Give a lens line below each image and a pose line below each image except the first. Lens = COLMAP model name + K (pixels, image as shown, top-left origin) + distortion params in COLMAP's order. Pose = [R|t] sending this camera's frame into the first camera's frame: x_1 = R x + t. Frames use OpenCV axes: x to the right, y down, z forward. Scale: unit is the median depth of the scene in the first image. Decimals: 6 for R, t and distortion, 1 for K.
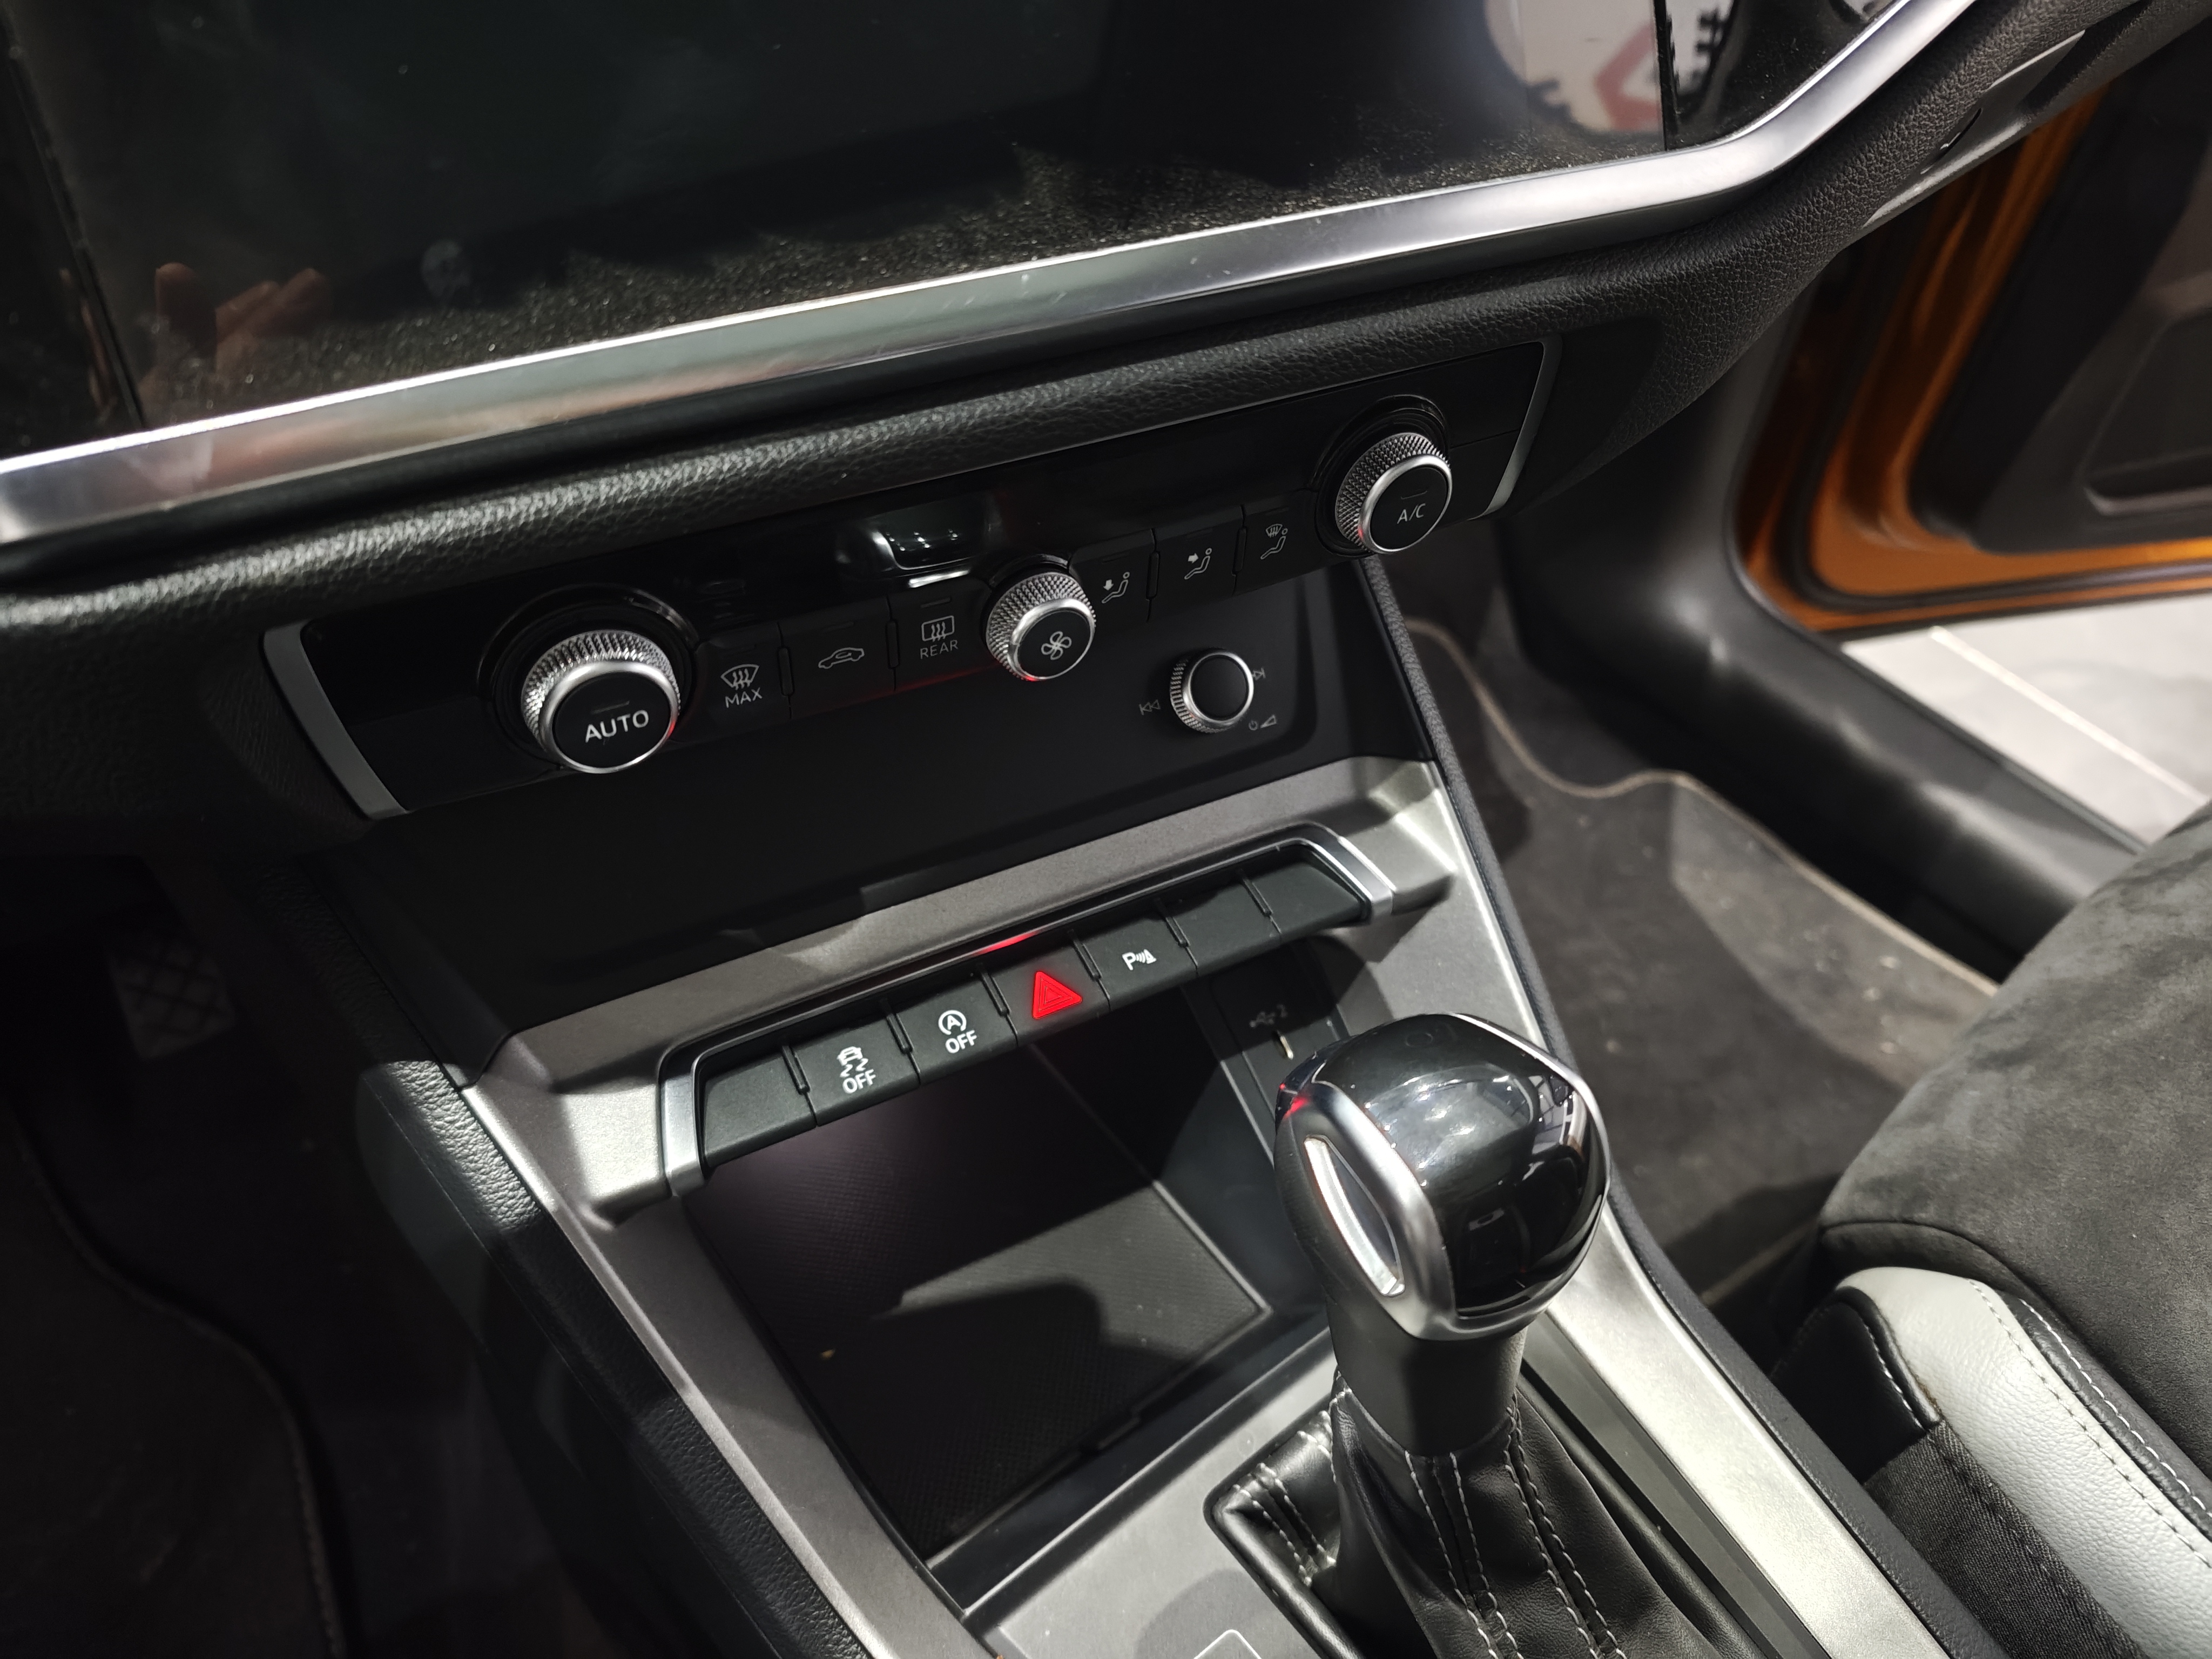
lens RADIAL K [[1537.9, 0, 1100.3], [0, 1537.9, 822.4], [0, 0, 1]] dist [0.072350, -0.157473]
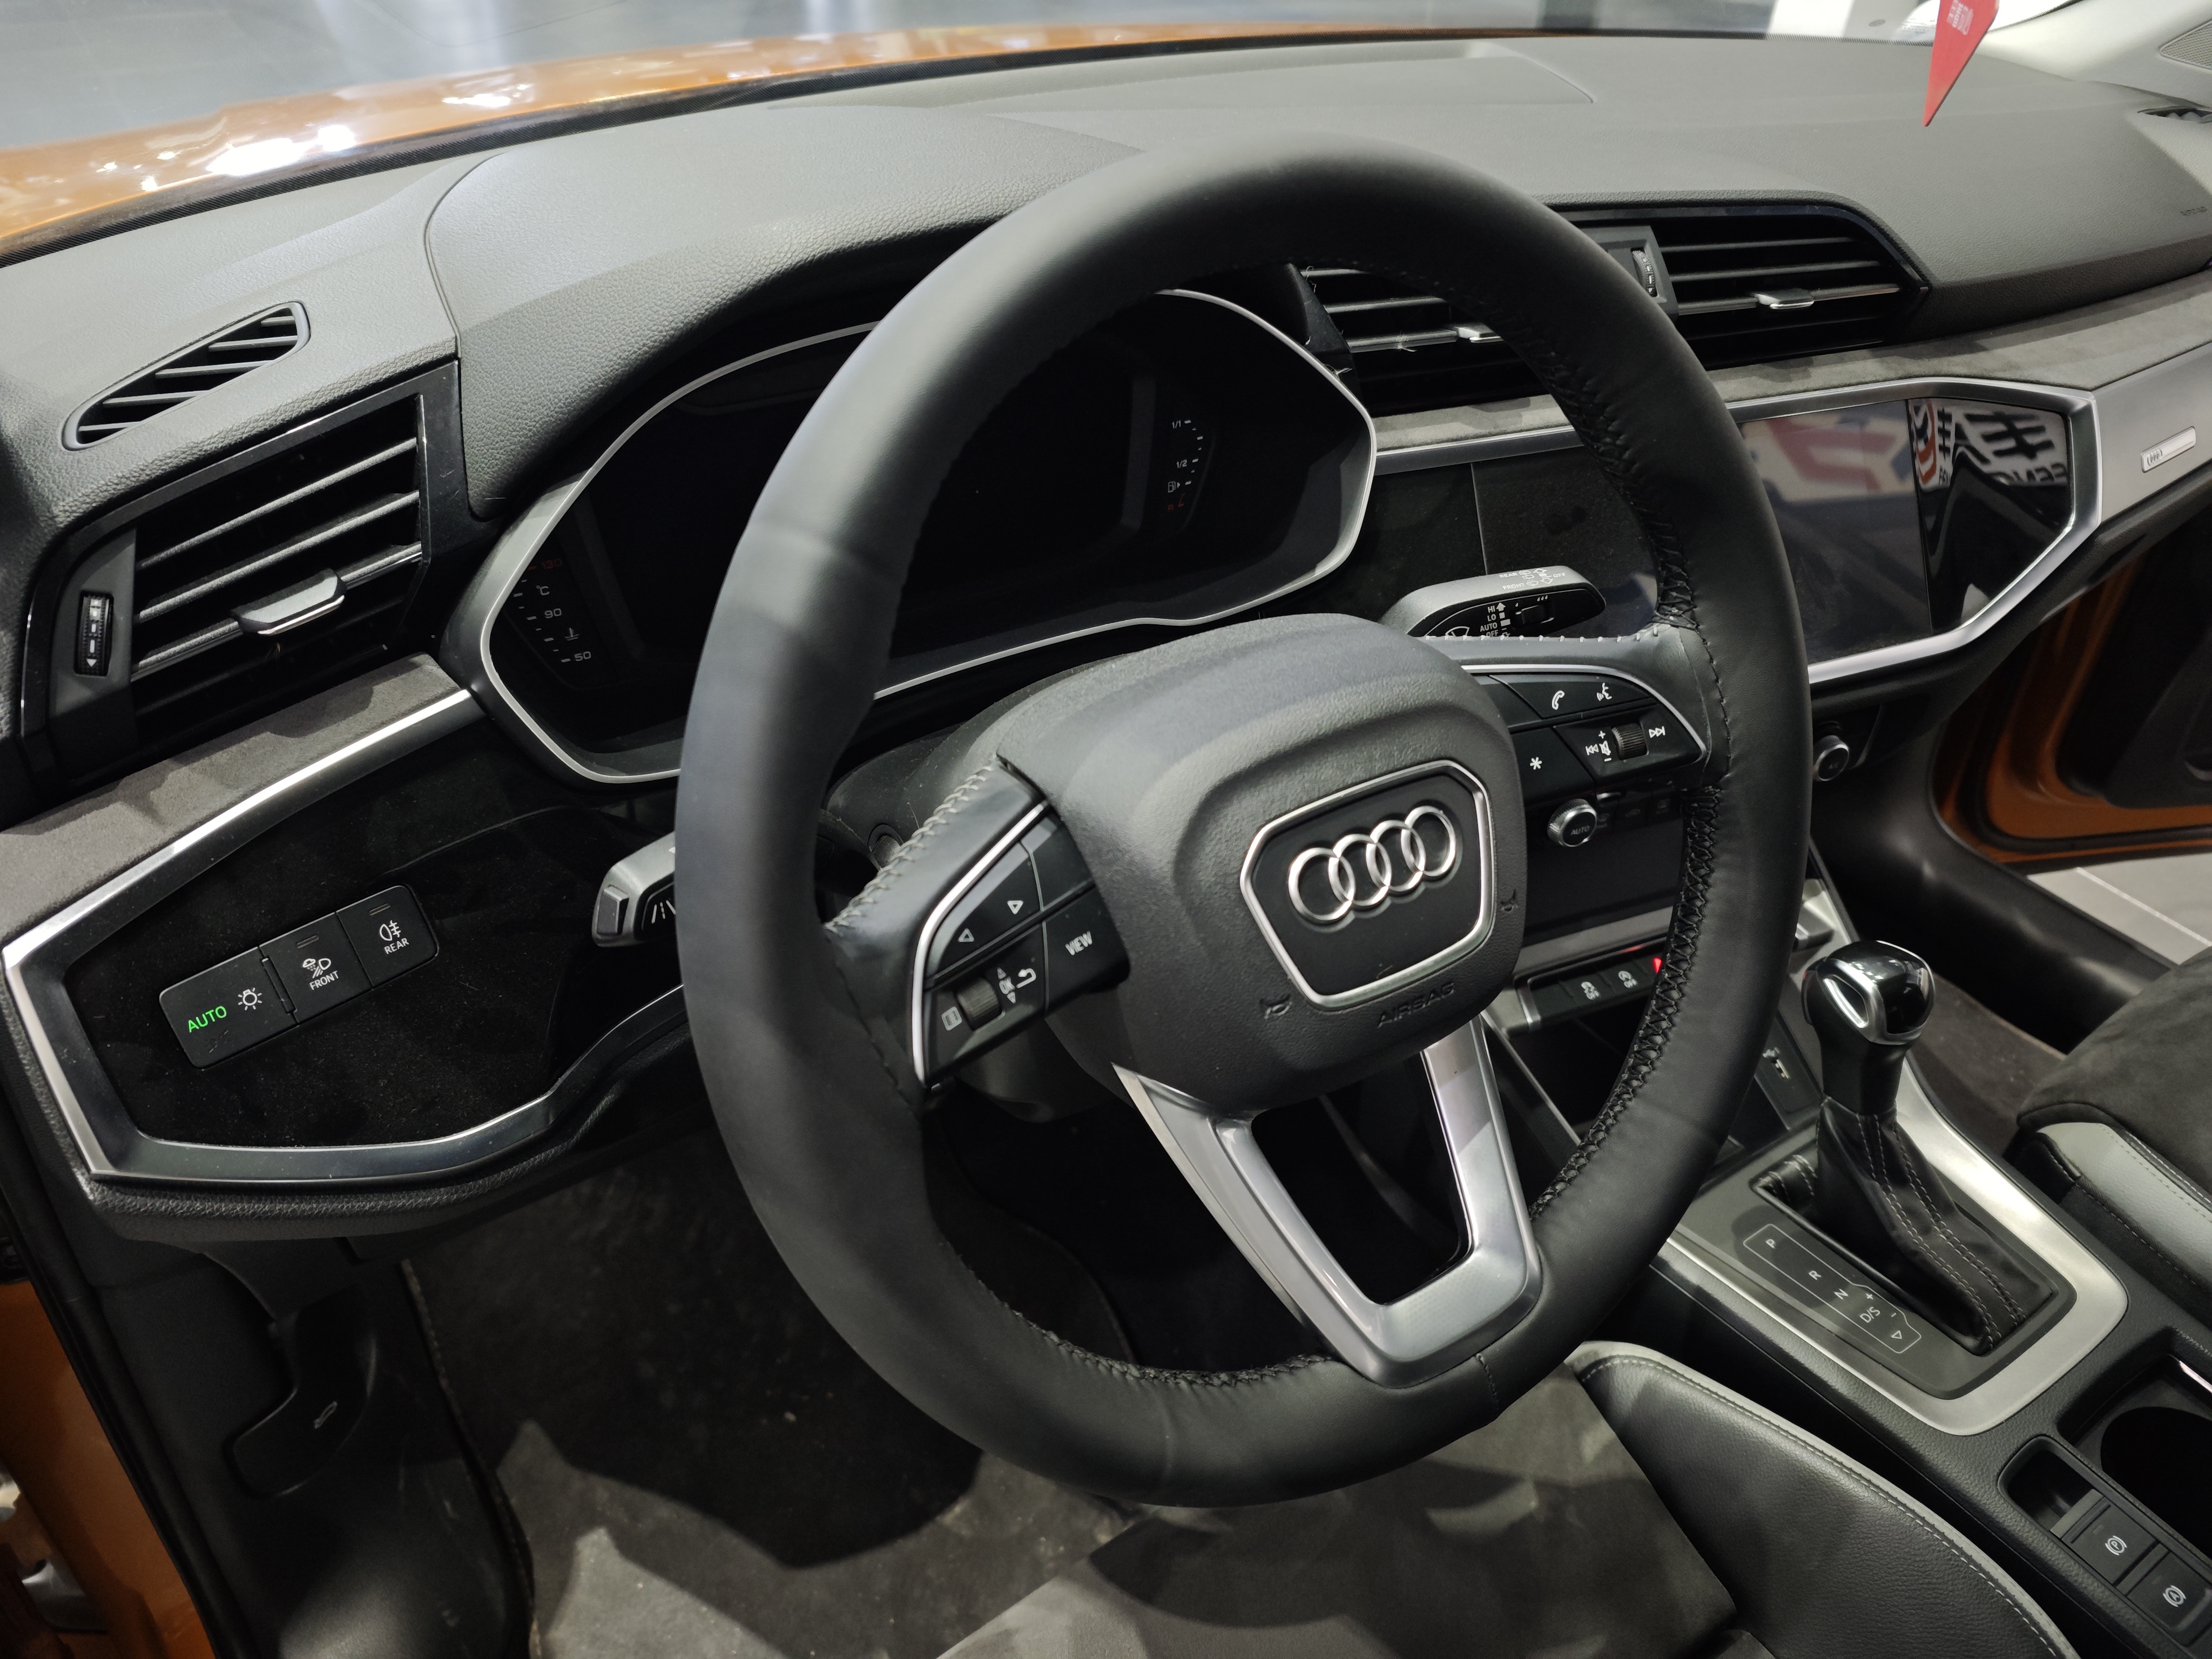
lens RADIAL K [[1527.5, 0, 1107.5], [0, 1527.5, 811.0], [0, 0, 1]] dist [-0.011705, -0.006365]
pose [[0.995185, 0.017514, -0.096437, -0.592592], [-0.033913, 0.984662, -0.171144, 0.273599], [0.091961, 0.173590, 0.980515, -1.244458]]
